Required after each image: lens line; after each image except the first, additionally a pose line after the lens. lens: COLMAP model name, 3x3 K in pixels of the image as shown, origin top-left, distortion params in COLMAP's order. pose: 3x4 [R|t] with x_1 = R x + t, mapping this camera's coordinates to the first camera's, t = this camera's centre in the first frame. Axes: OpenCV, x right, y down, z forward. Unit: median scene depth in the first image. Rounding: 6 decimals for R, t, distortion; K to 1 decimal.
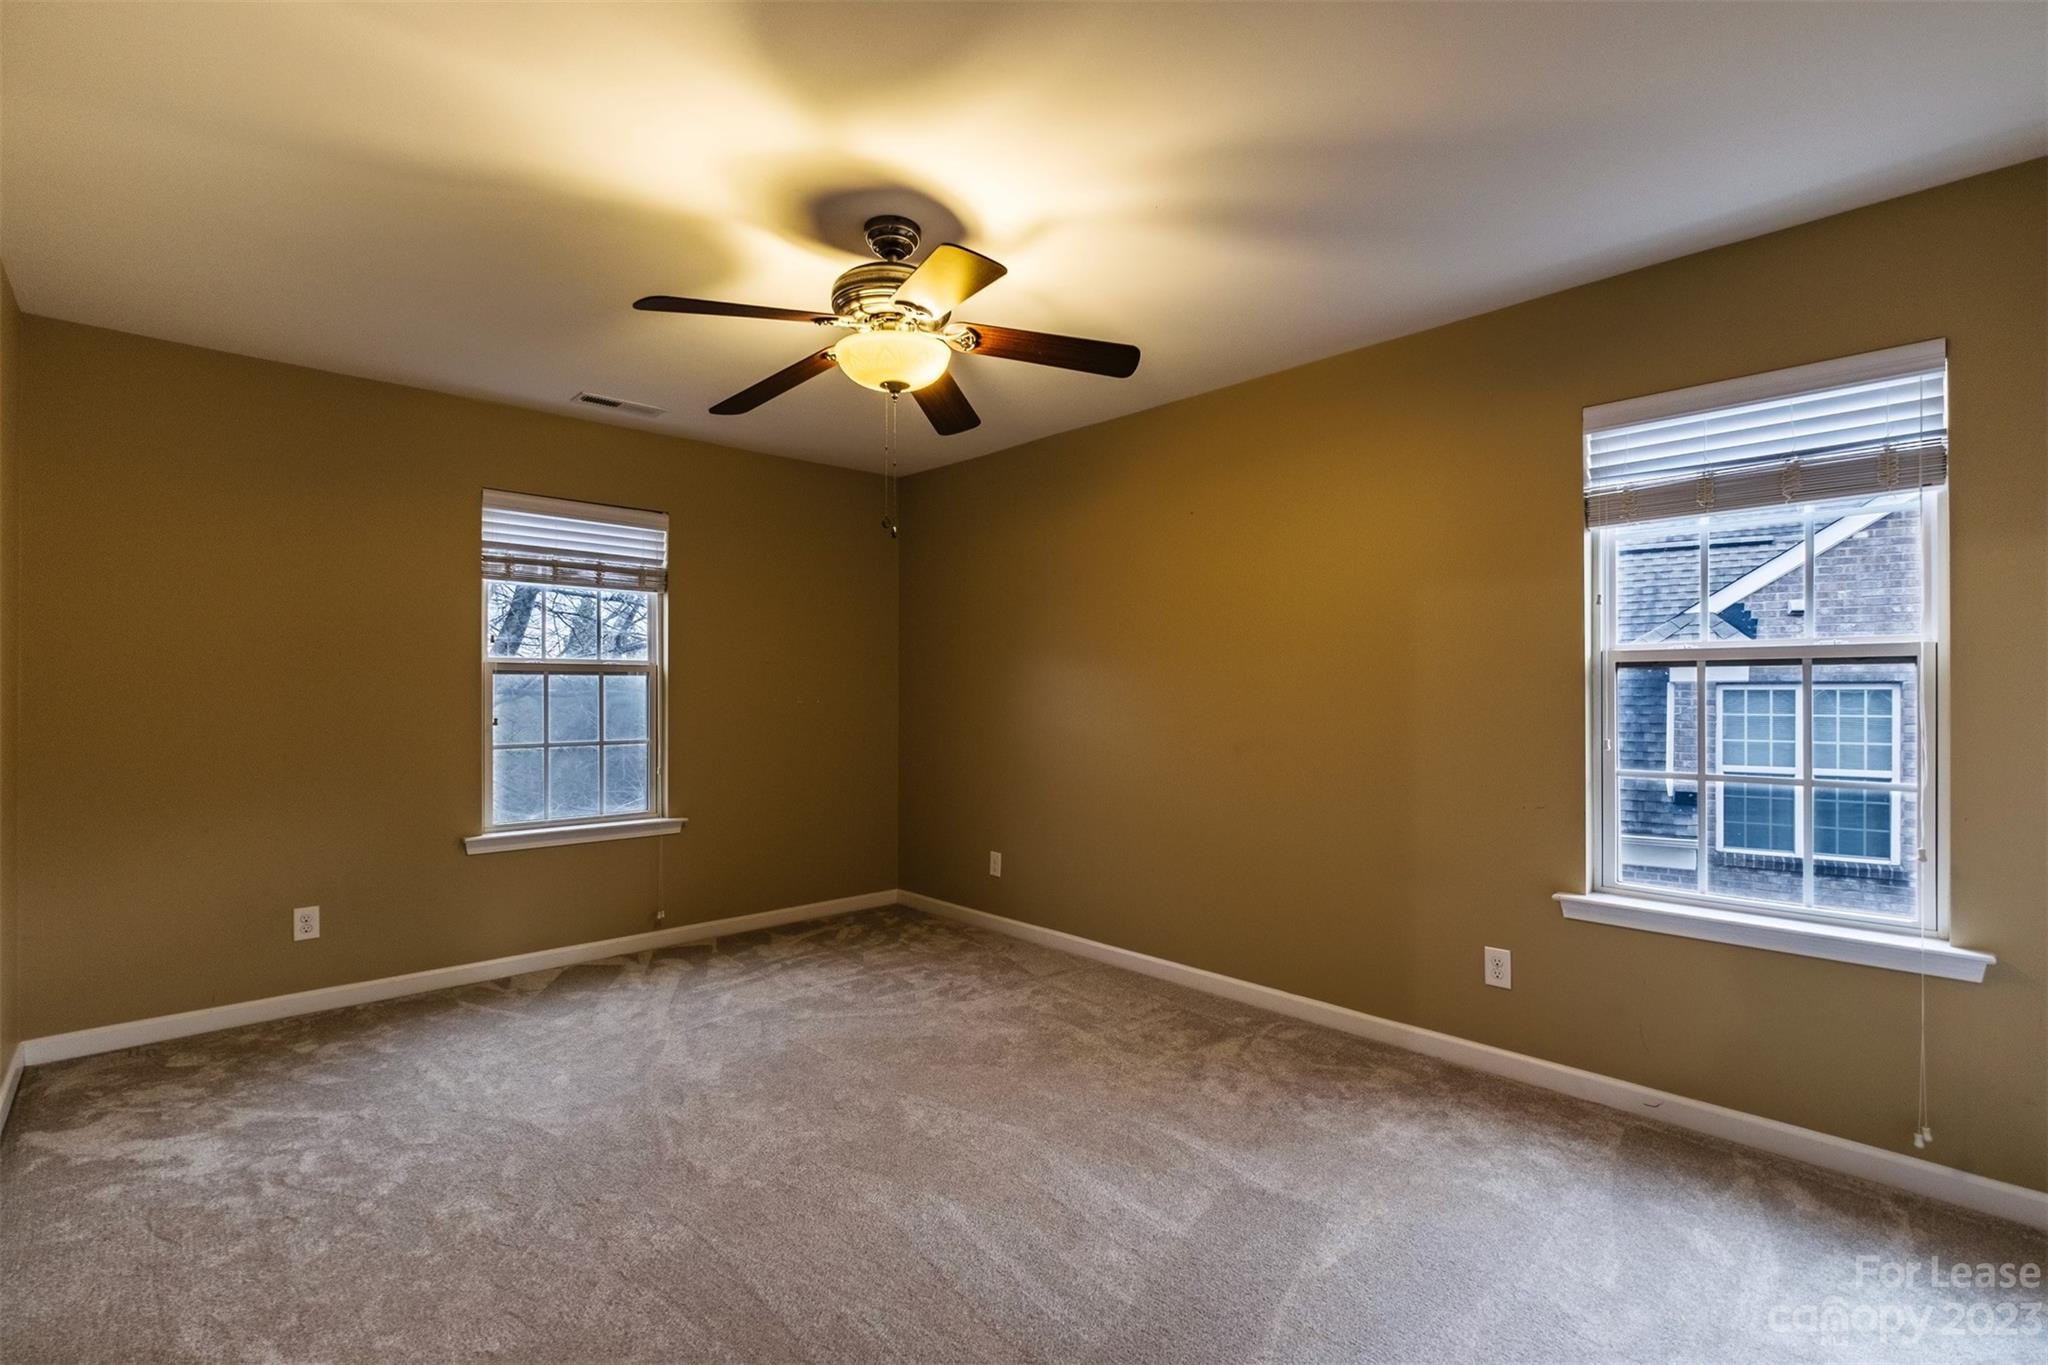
lens RADIAL K [[906.0, 0, 998.1], [0, 906.0, 736.1], [0, 0, 1]] dist [-0.008741, -0.000369]
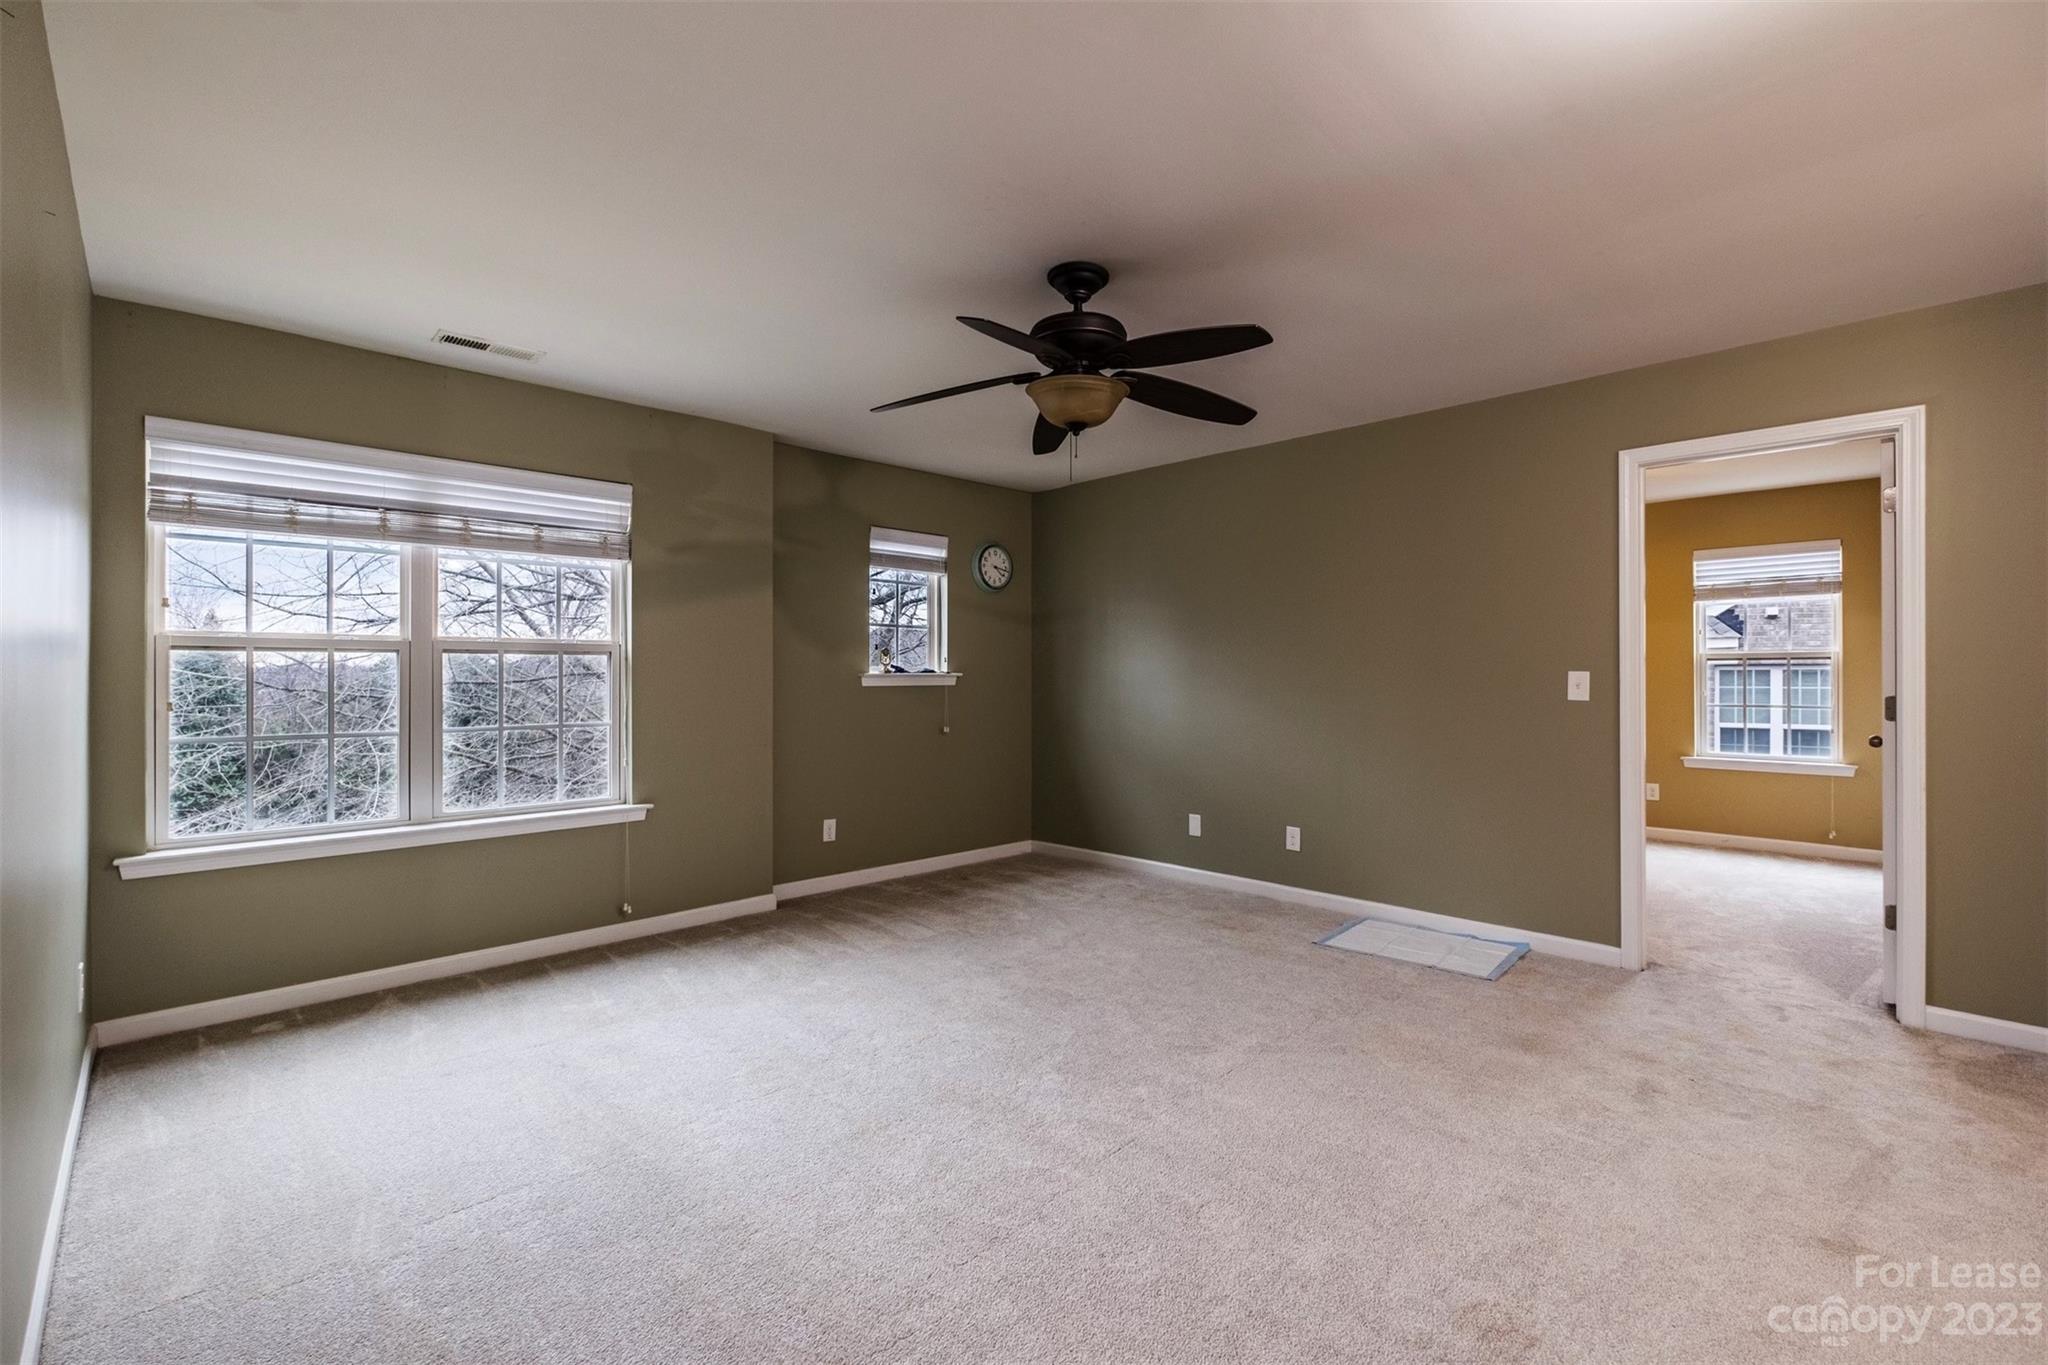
lens RADIAL K [[929.7, 0, 1048.4], [0, 929.7, 683.5], [0, 0, 1]] dist [0.012317, 0.000025]
pose [[0.996989, -0.002632, 0.077503, -0.369148], [0.005332, 0.999385, -0.034648, 0.015575], [-0.077364, 0.034957, 0.996390, -0.388628]]
